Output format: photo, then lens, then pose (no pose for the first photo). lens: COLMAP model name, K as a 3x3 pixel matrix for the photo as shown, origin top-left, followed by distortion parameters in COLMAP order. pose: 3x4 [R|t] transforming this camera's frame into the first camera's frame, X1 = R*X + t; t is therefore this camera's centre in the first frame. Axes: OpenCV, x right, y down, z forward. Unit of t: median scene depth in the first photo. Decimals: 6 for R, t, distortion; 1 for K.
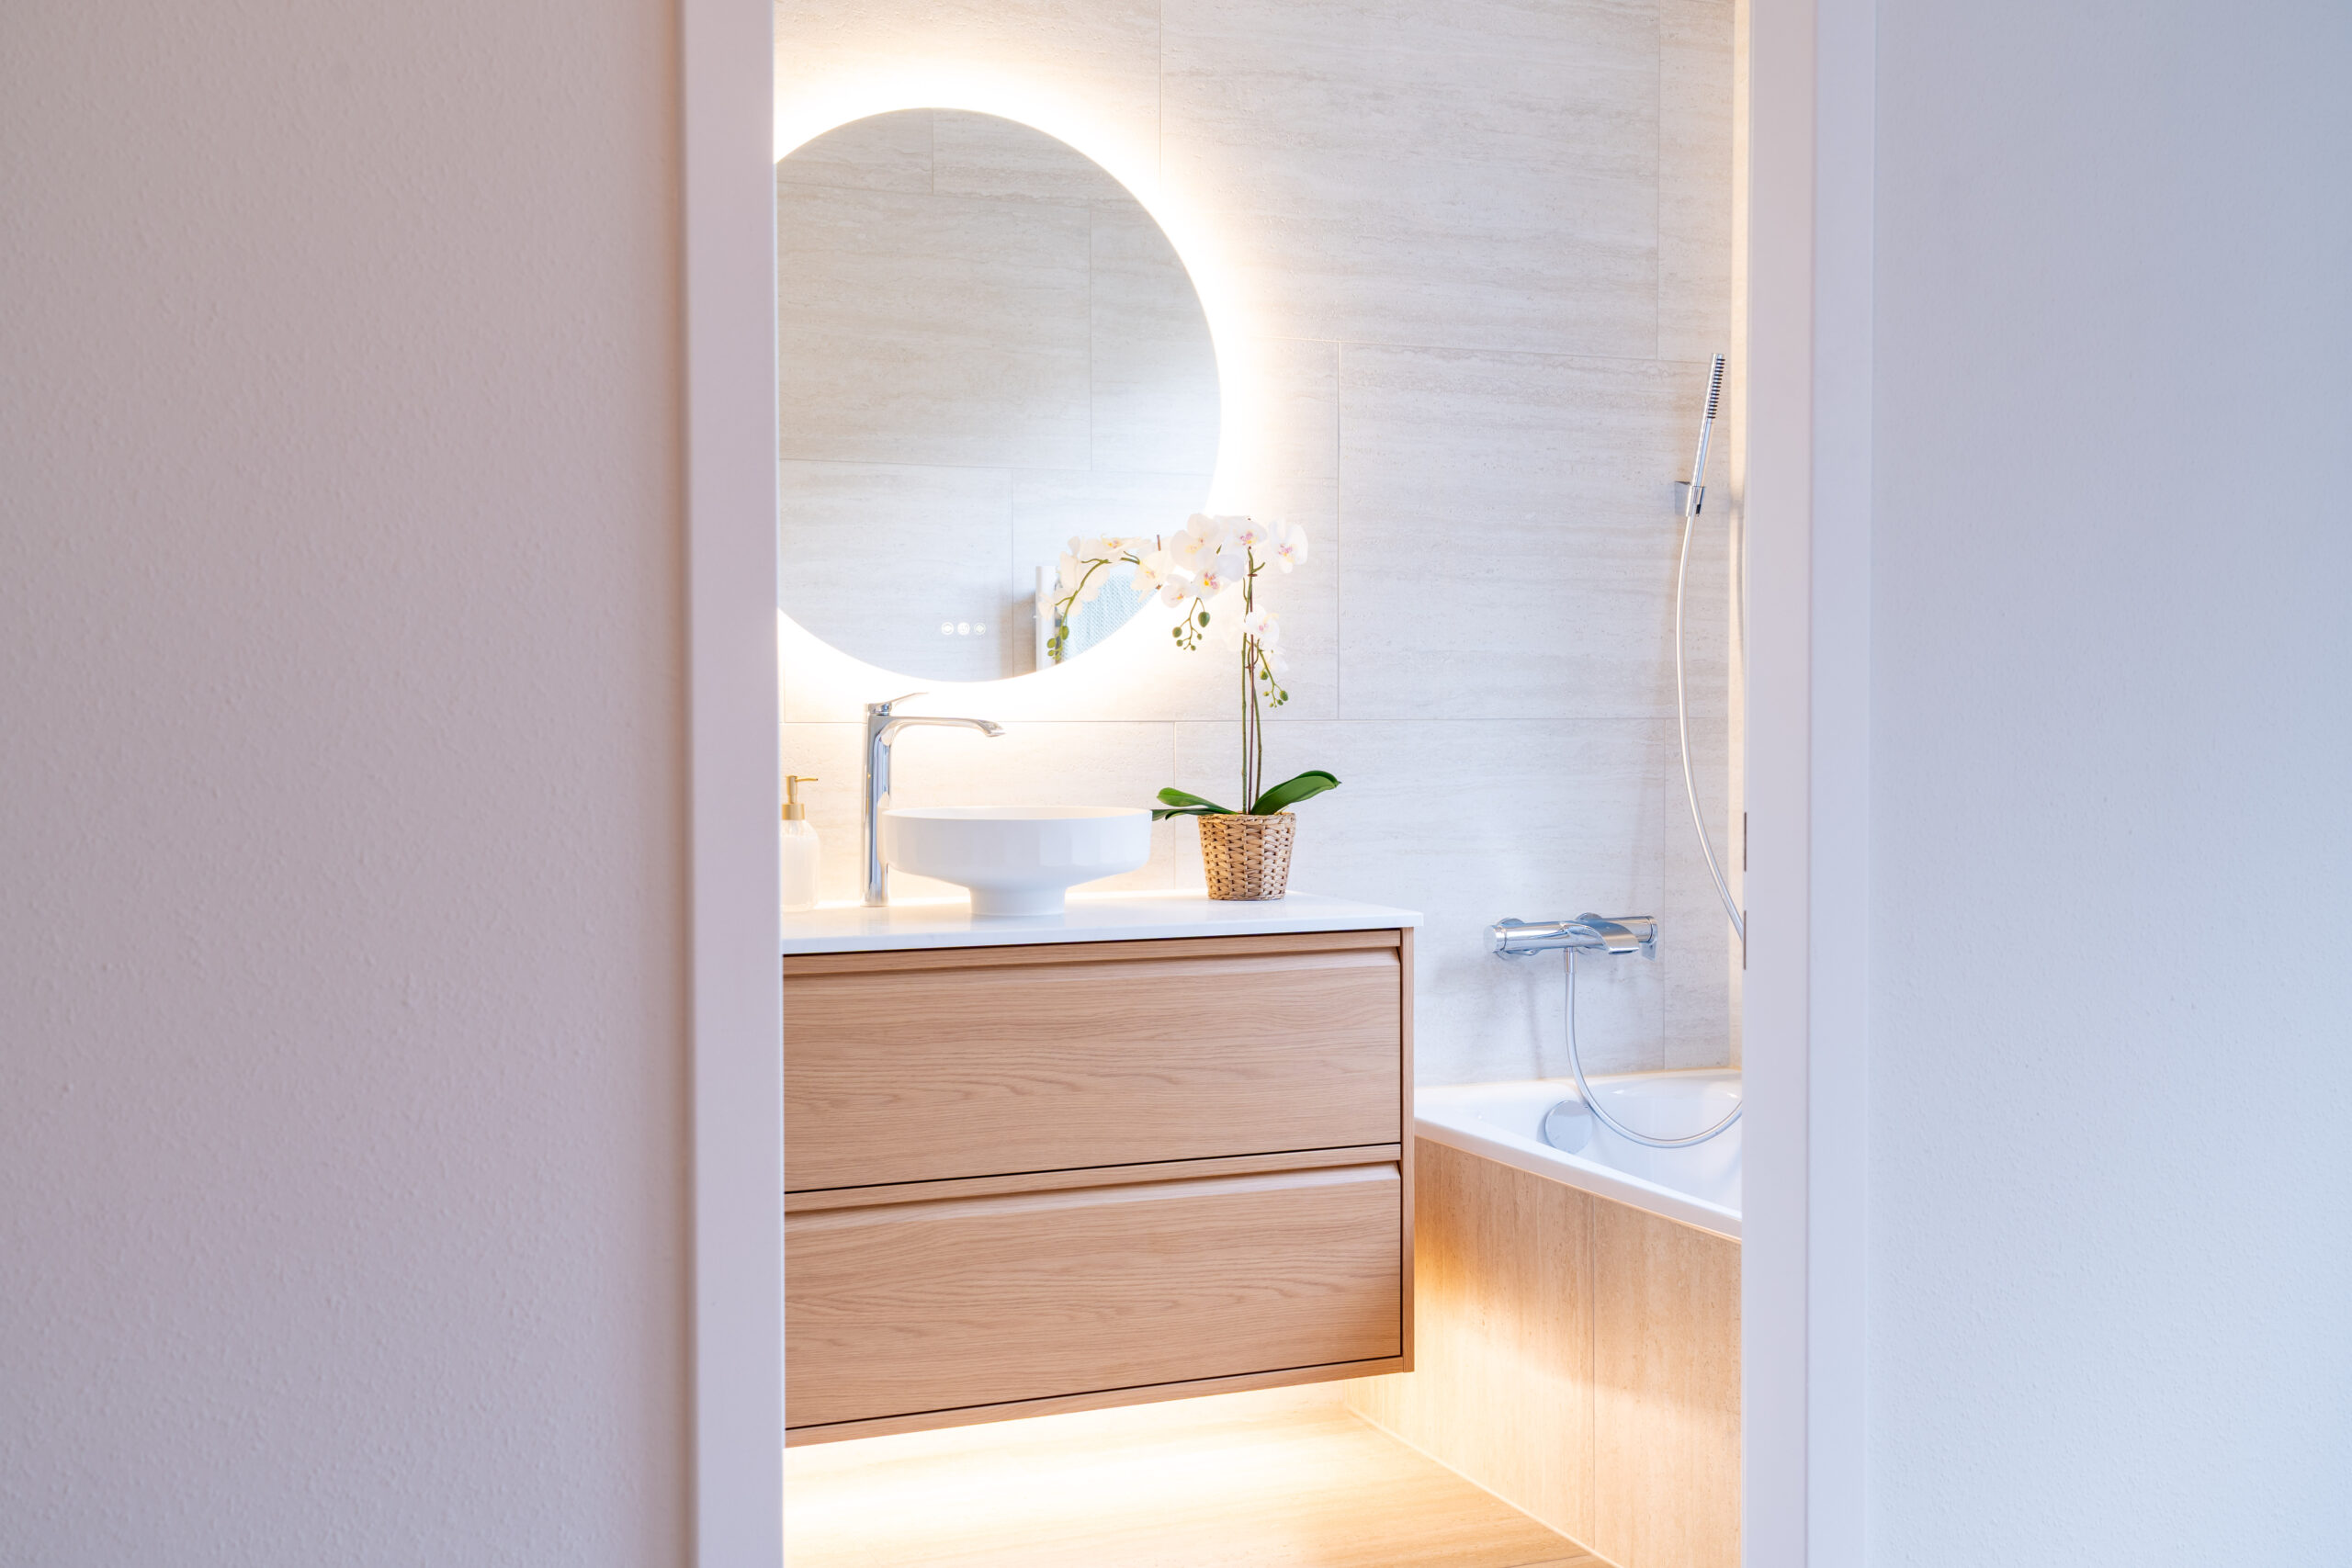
lens RADIAL K [[2408.4, 0, 1176.0], [0, 2408.4, 784.0], [0, 0, 1]] dist [0.000234, 0.000997]
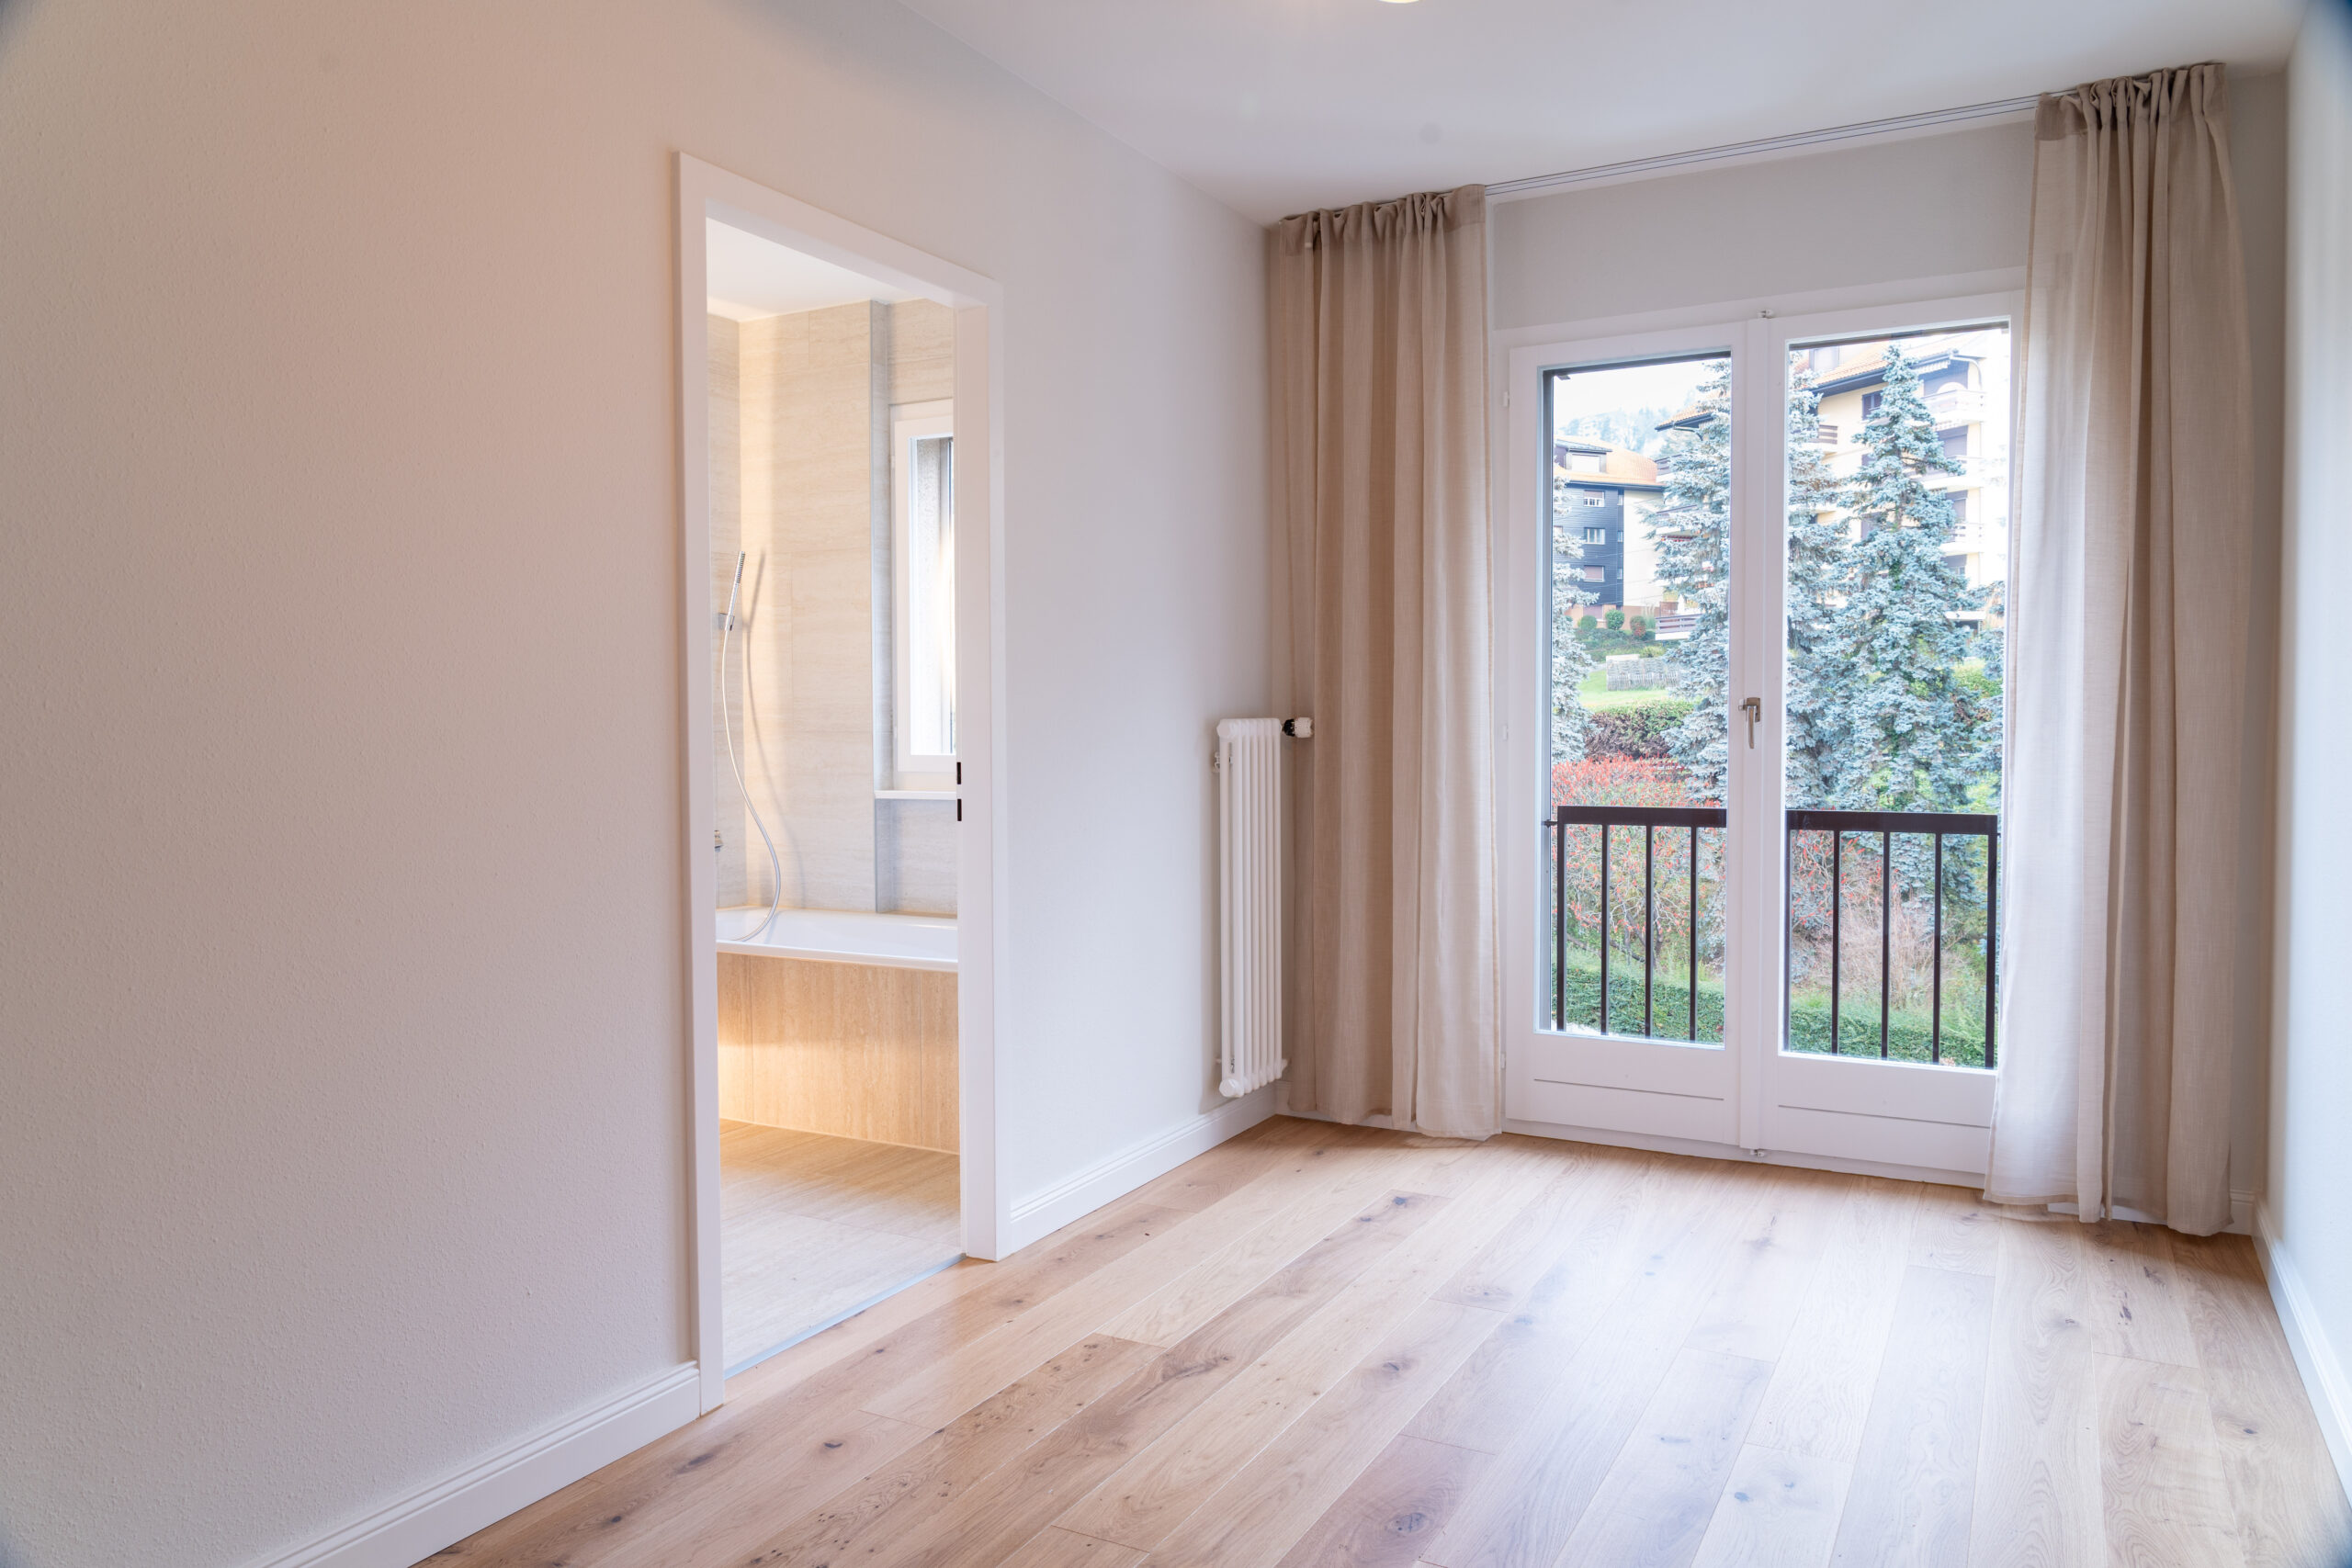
lens RADIAL K [[1625.2, 0, 1175.0], [0, 1625.2, 735.8], [0, 0, 1]] dist [-0.003956, -0.000892]
pose [[0.774700, -0.005034, 0.632309, -0.440681], [0.021067, 0.999619, -0.017852, 0.010409], [-0.631978, 0.027151, 0.774510, -0.351682]]
